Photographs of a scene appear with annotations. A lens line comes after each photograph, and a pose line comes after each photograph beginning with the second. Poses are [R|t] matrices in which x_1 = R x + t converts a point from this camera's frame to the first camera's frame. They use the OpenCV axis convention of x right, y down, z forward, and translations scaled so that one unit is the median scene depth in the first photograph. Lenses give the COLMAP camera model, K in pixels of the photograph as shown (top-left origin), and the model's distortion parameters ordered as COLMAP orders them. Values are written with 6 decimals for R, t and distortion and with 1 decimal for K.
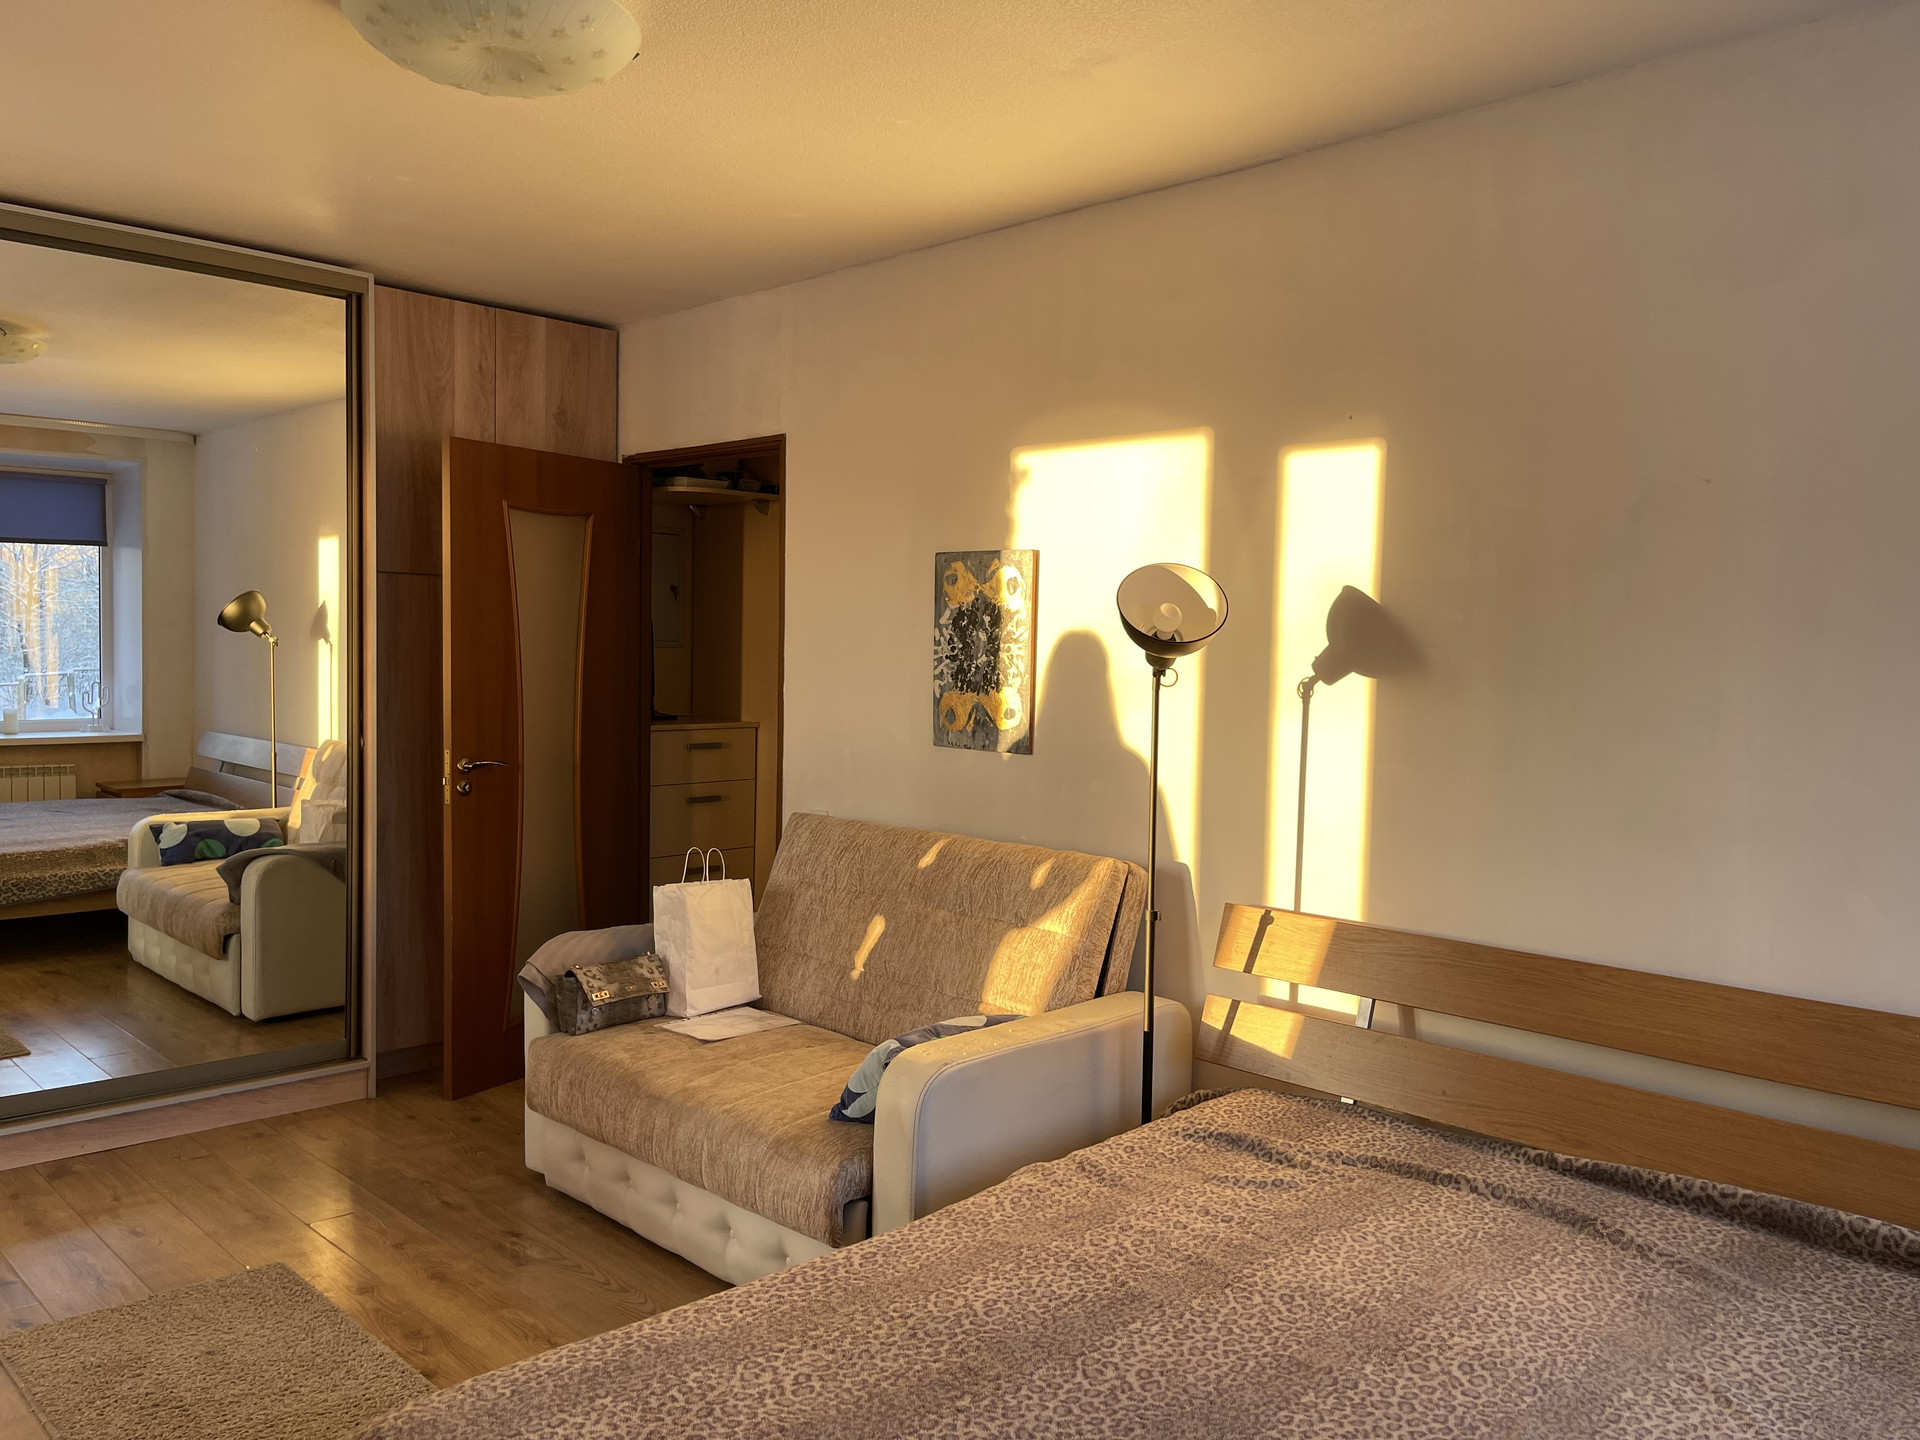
lens RADIAL K [[1443.9, 0, 972.7], [0, 1443.9, 718.5], [0, 0, 1]] dist [0.057710, -0.086498]
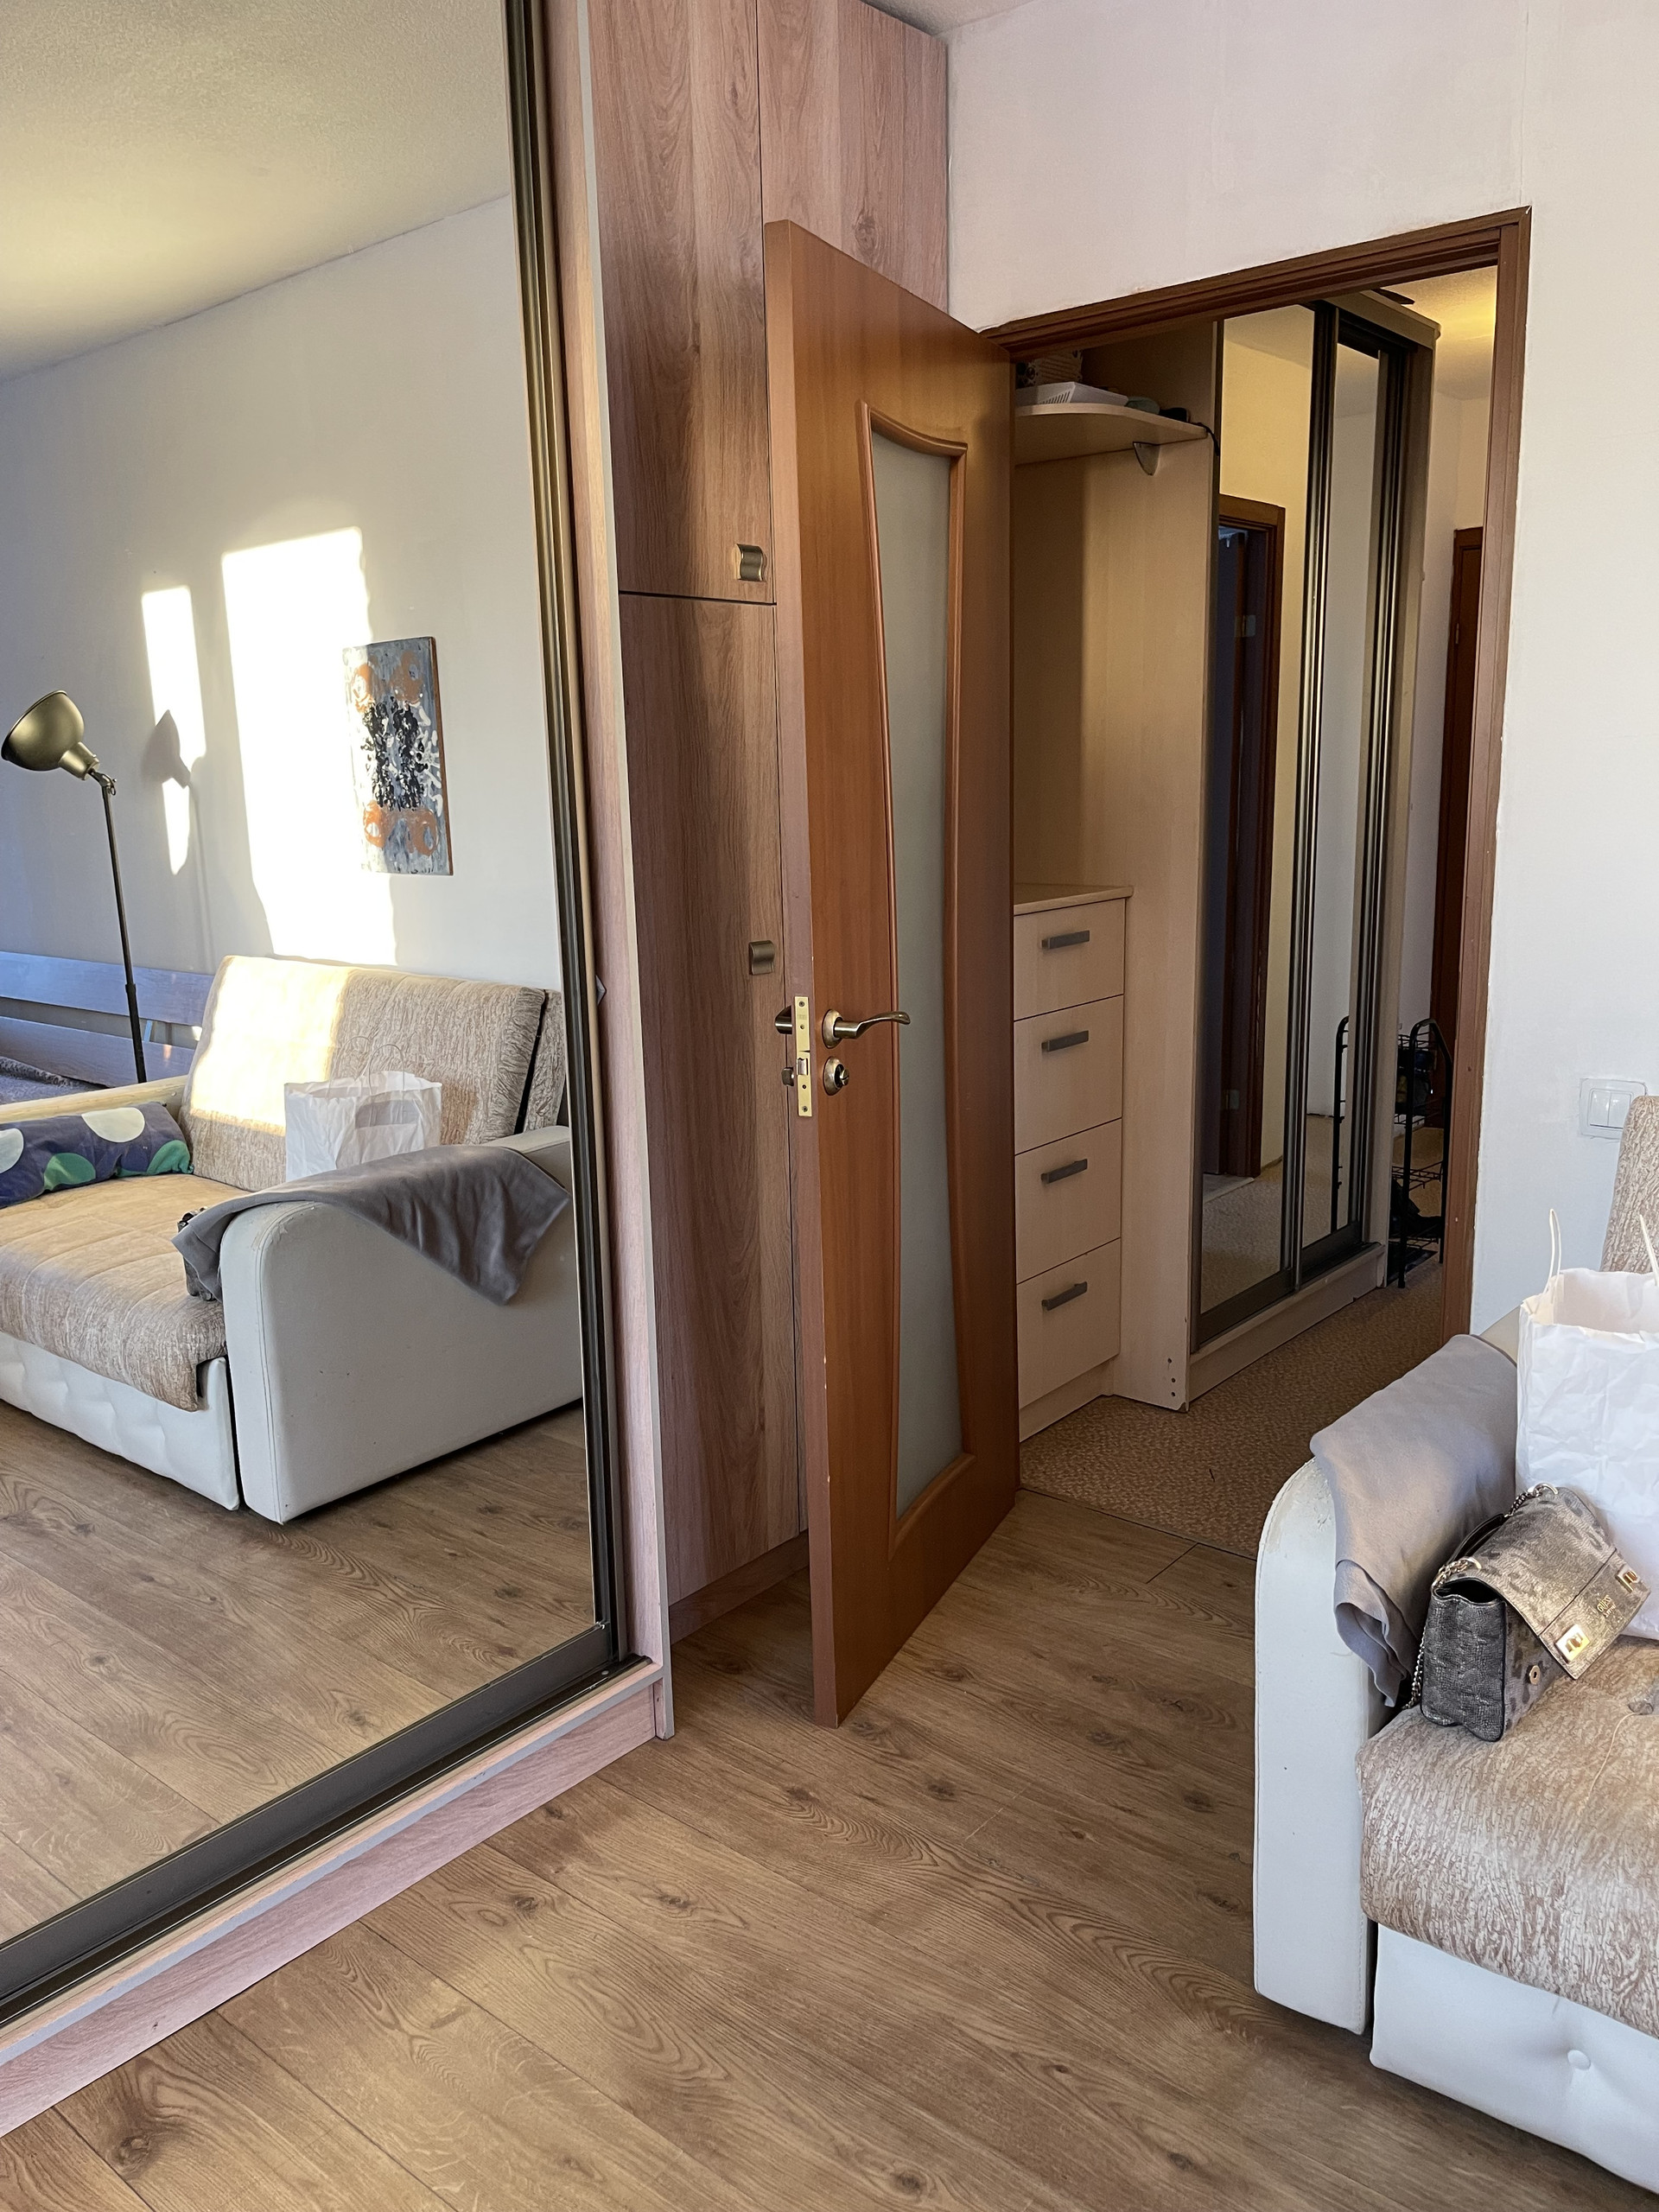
lens RADIAL K [[1663.5, 0, 813.9], [0, 1663.5, 1108.2], [0, 0, 1]] dist [0.057710, -0.086498]
pose [[0.996158, -0.060991, 0.062844, -0.332484], [0.051191, 0.987781, 0.147198, -0.014662], [-0.071054, -0.143416, 0.987109, 0.422396]]
